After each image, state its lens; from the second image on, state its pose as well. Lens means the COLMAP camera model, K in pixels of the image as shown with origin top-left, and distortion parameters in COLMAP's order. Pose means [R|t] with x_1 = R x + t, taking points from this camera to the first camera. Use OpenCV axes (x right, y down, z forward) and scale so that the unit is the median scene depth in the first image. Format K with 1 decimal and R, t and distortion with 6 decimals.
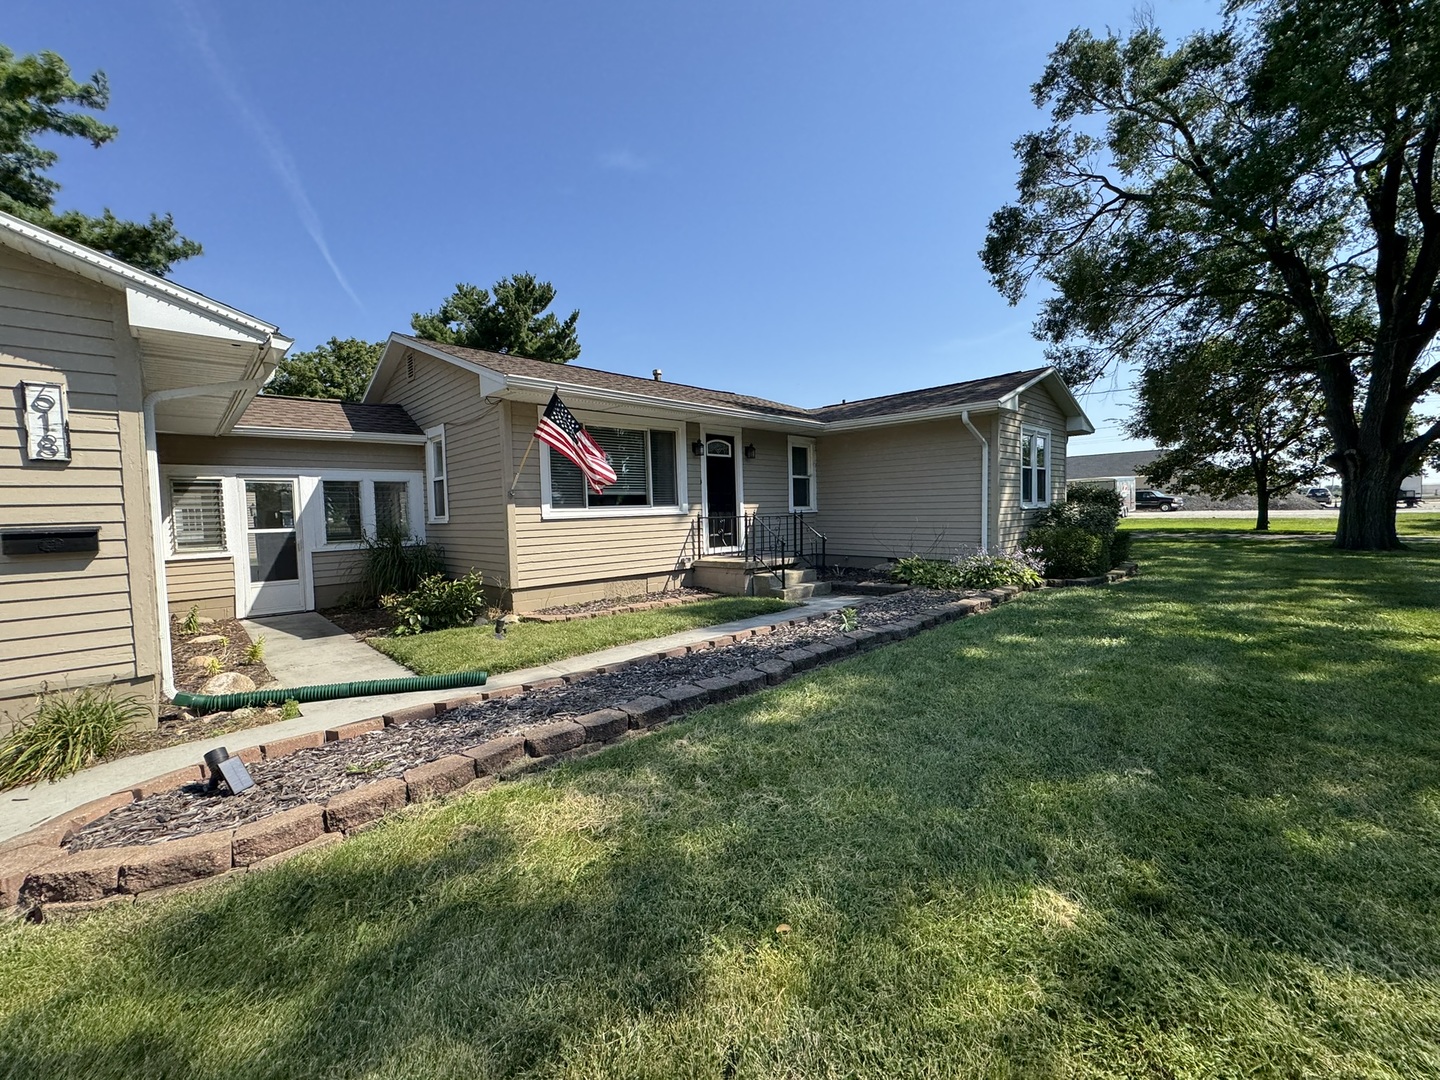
lens RADIAL K [[575.5, 0, 710.0], [0, 575.5, 536.9], [0, 0, 1]] dist [-0.008670, -0.001247]
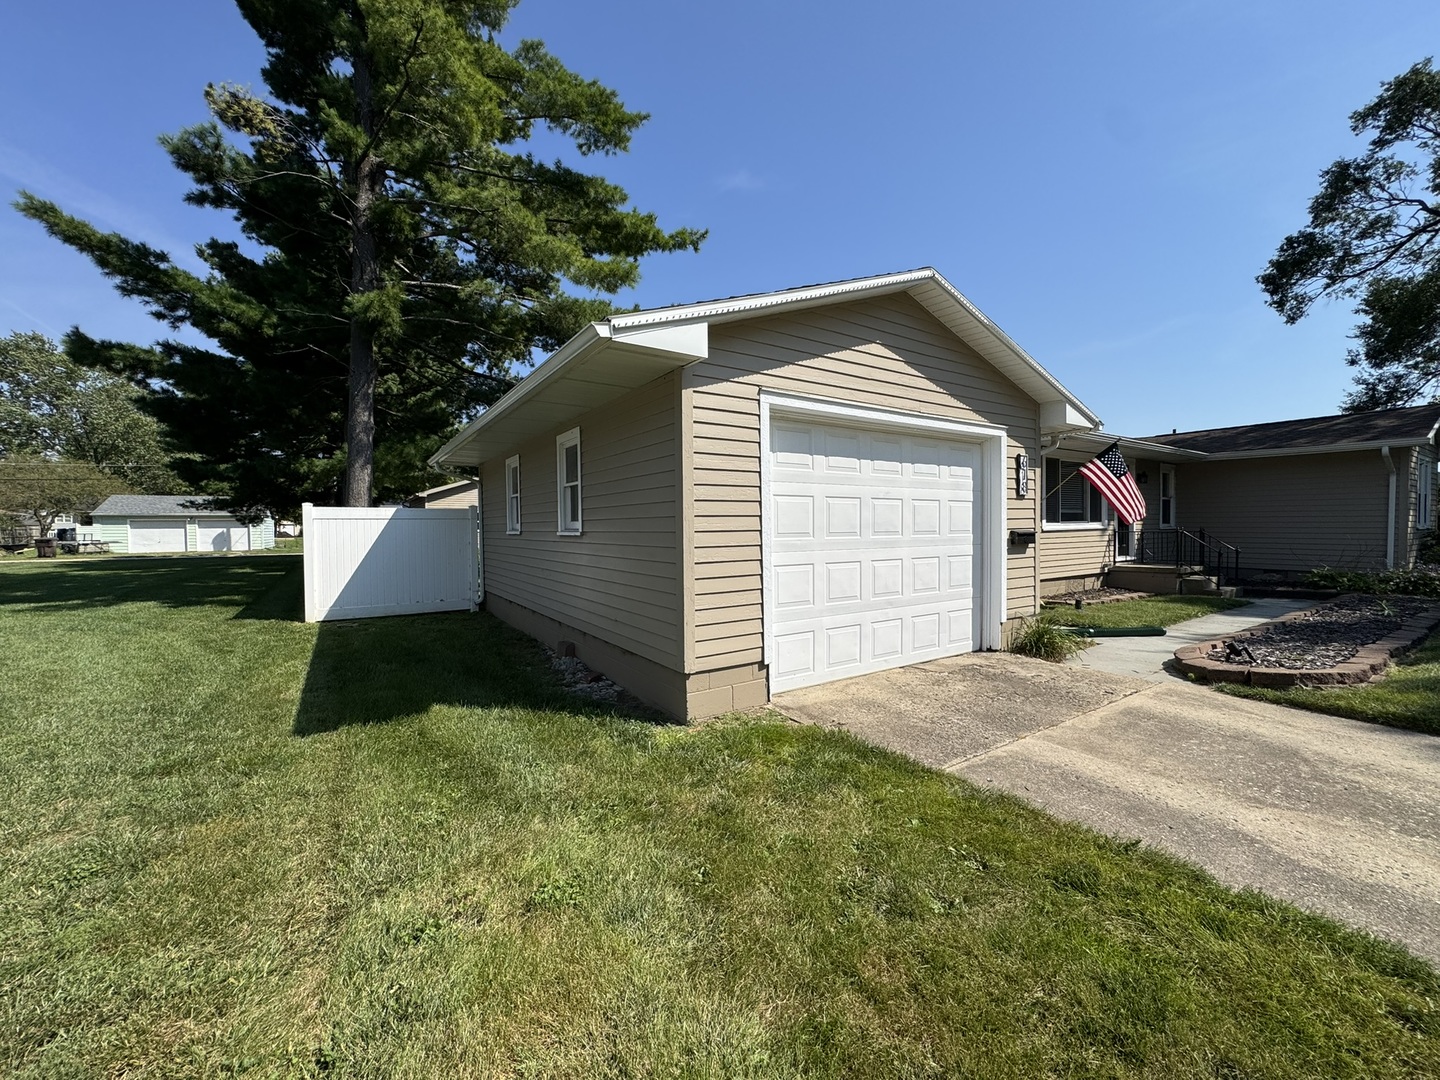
lens RADIAL K [[575.5, 0, 727.0], [0, 575.5, 546.4], [0, 0, 1]] dist [-0.008670, -0.001247]
pose [[0.984264, 0.026510, -0.174704, -0.340159], [-0.026929, 0.999637, -0.000033, 0.011433], [0.174640, 0.004737, 0.984621, -0.197480]]
